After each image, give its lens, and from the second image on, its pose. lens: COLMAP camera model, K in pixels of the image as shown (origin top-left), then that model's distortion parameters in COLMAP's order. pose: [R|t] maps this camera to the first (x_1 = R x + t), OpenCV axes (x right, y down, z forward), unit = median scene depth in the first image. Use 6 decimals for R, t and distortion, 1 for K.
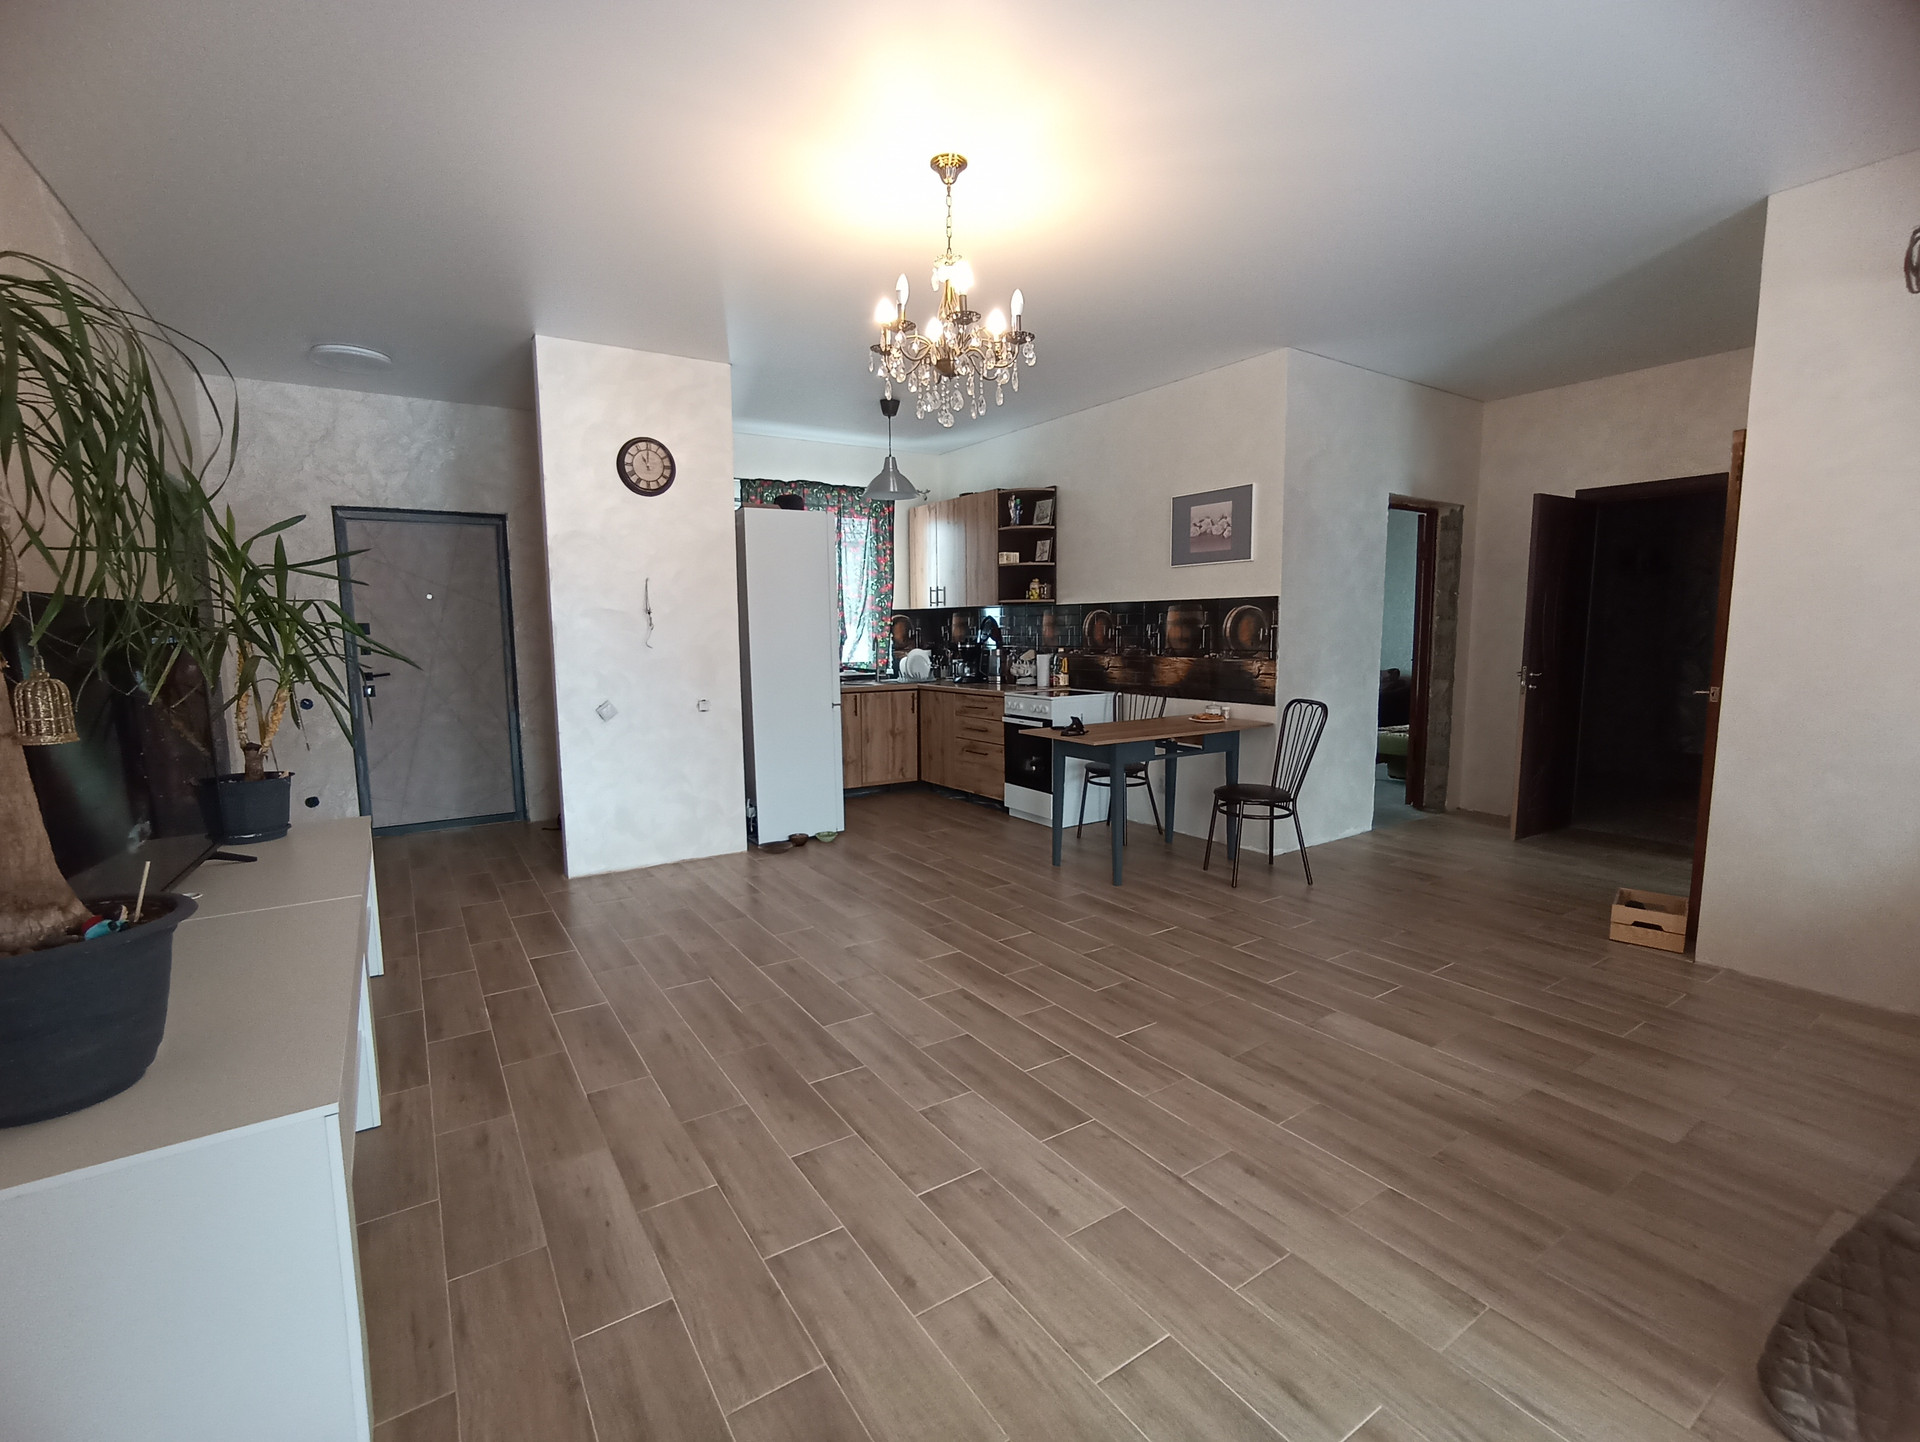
lens RADIAL K [[861.8, 0, 953.7], [0, 861.8, 731.1], [0, 0, 1]] dist [-0.002367, -0.000087]
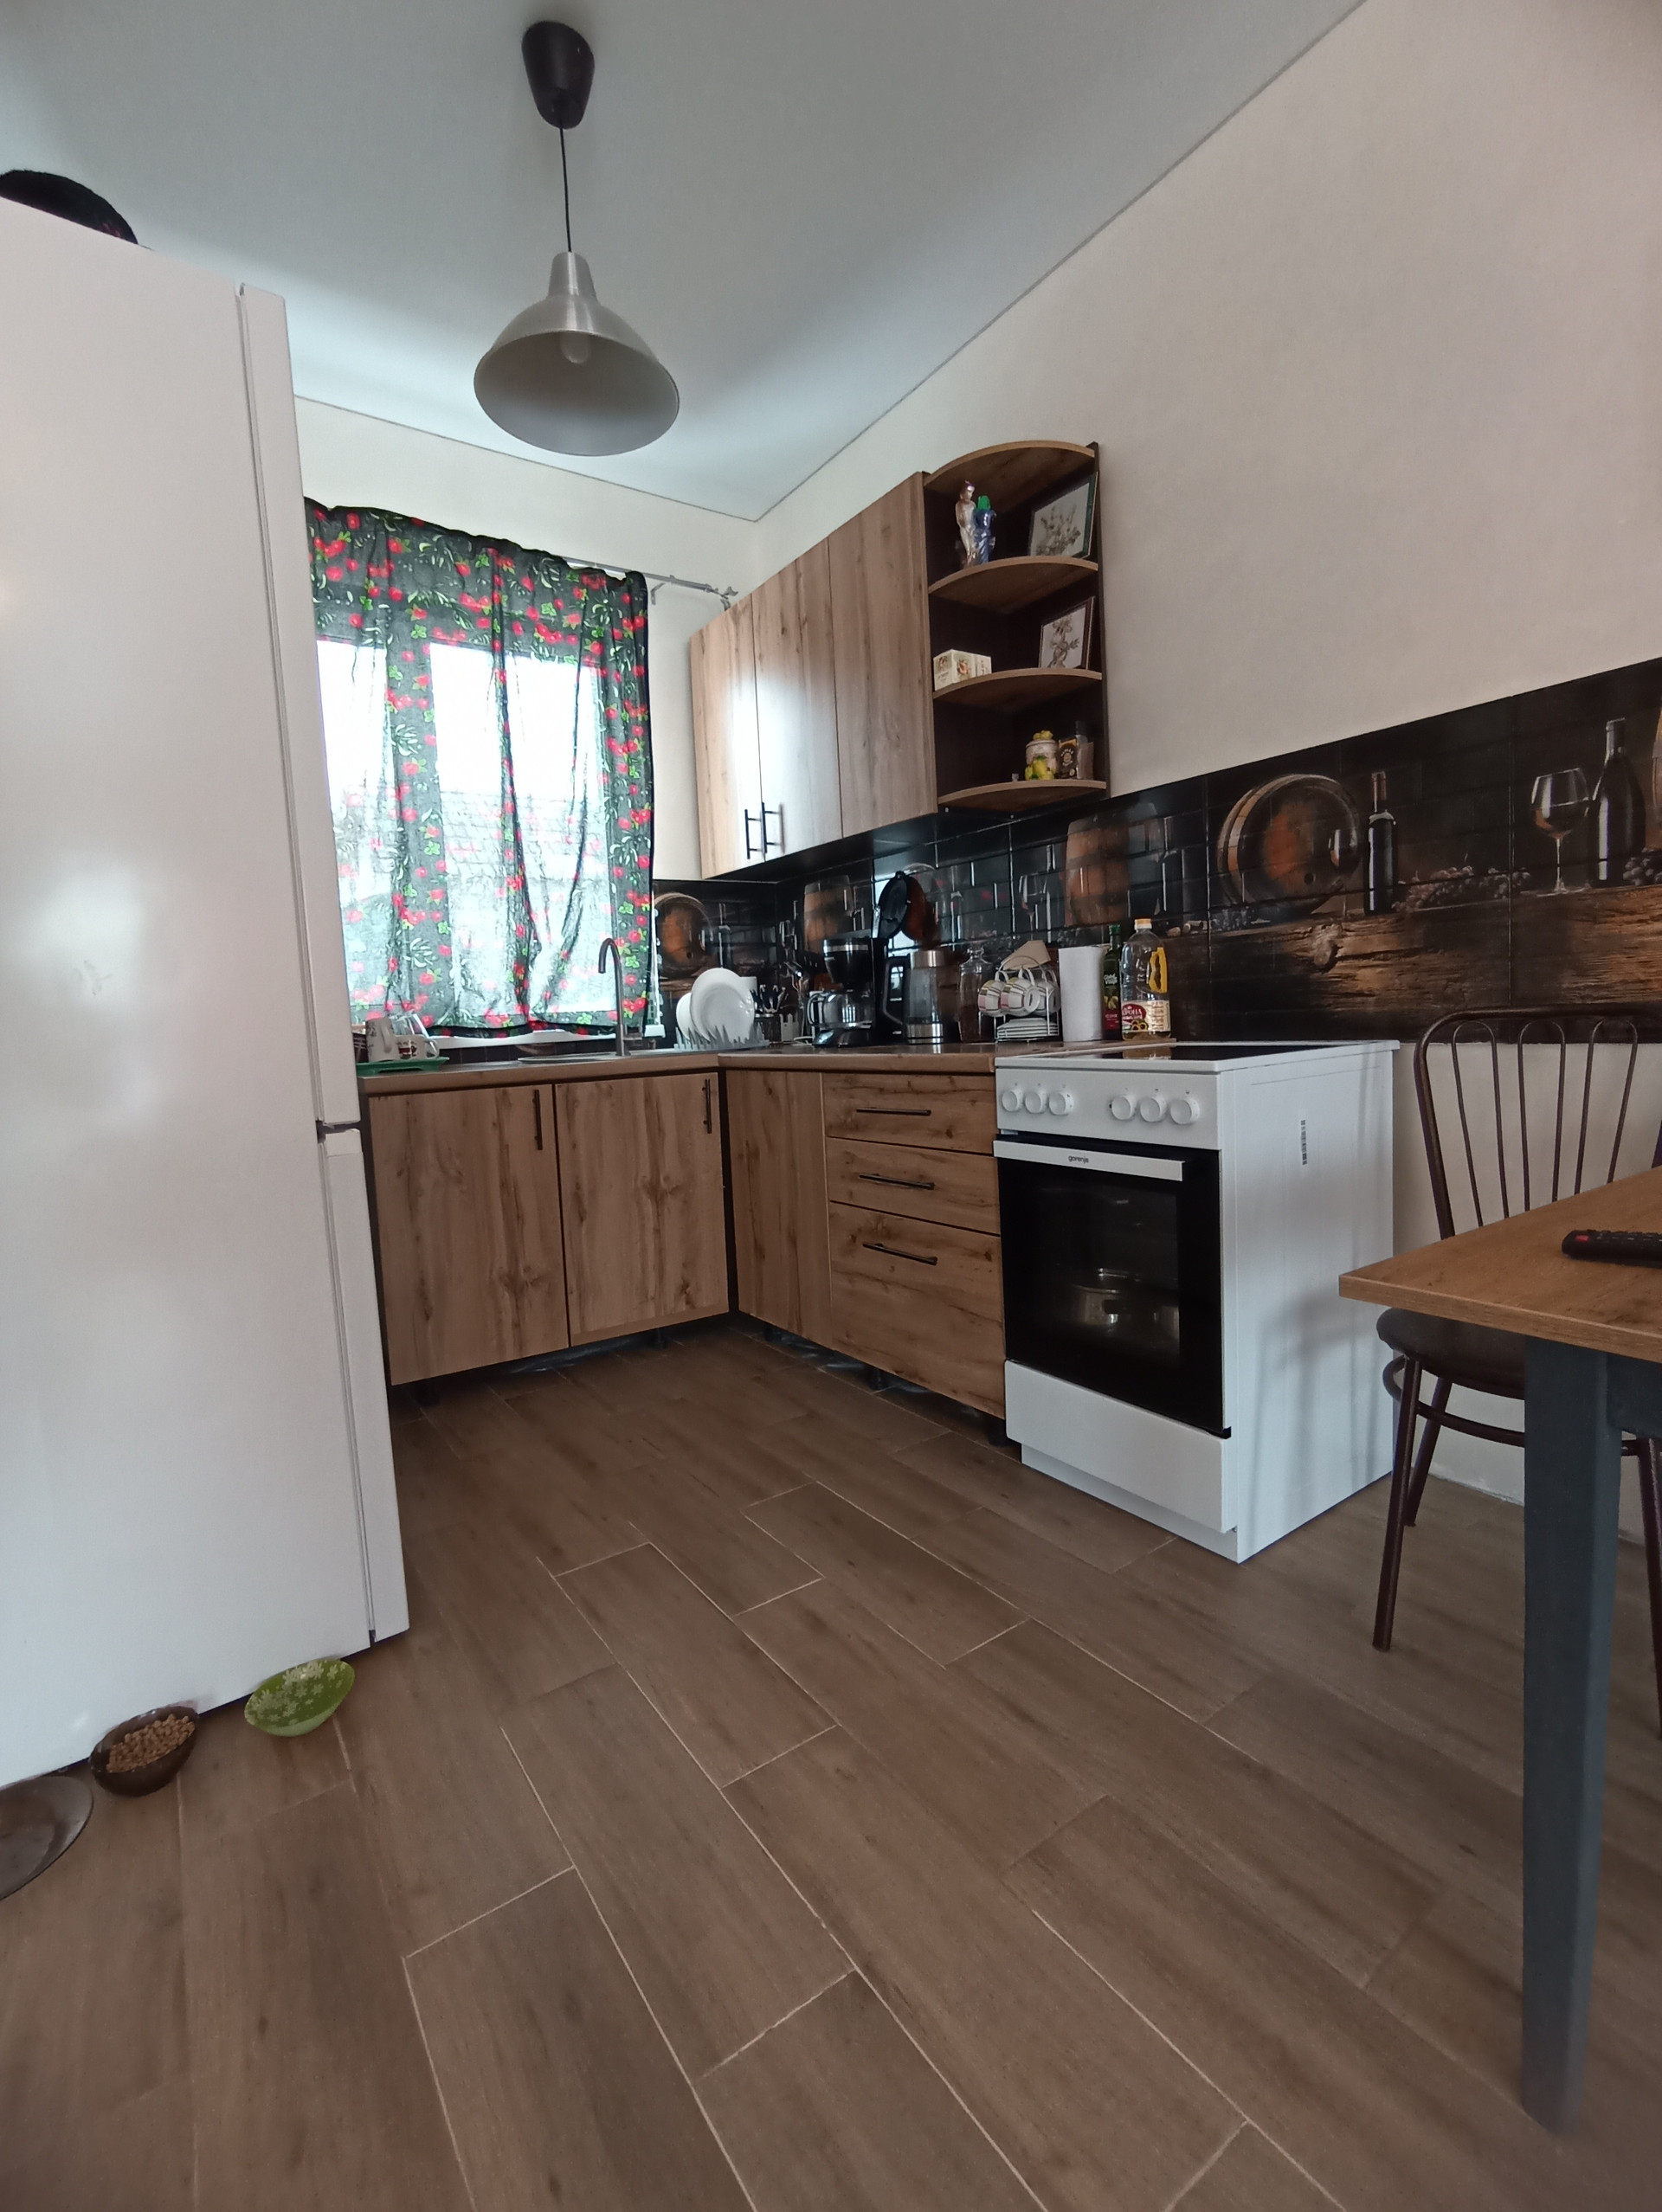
lens RADIAL K [[993.0, 0, 831.0], [0, 993.0, 1106.0], [0, 0, 1]] dist [-0.002367, -0.000087]
pose [[0.998850, -0.041346, 0.024283, -0.004785], [0.042046, 0.998693, -0.029072, -0.018005], [-0.023049, 0.030060, 0.999282, 0.576589]]
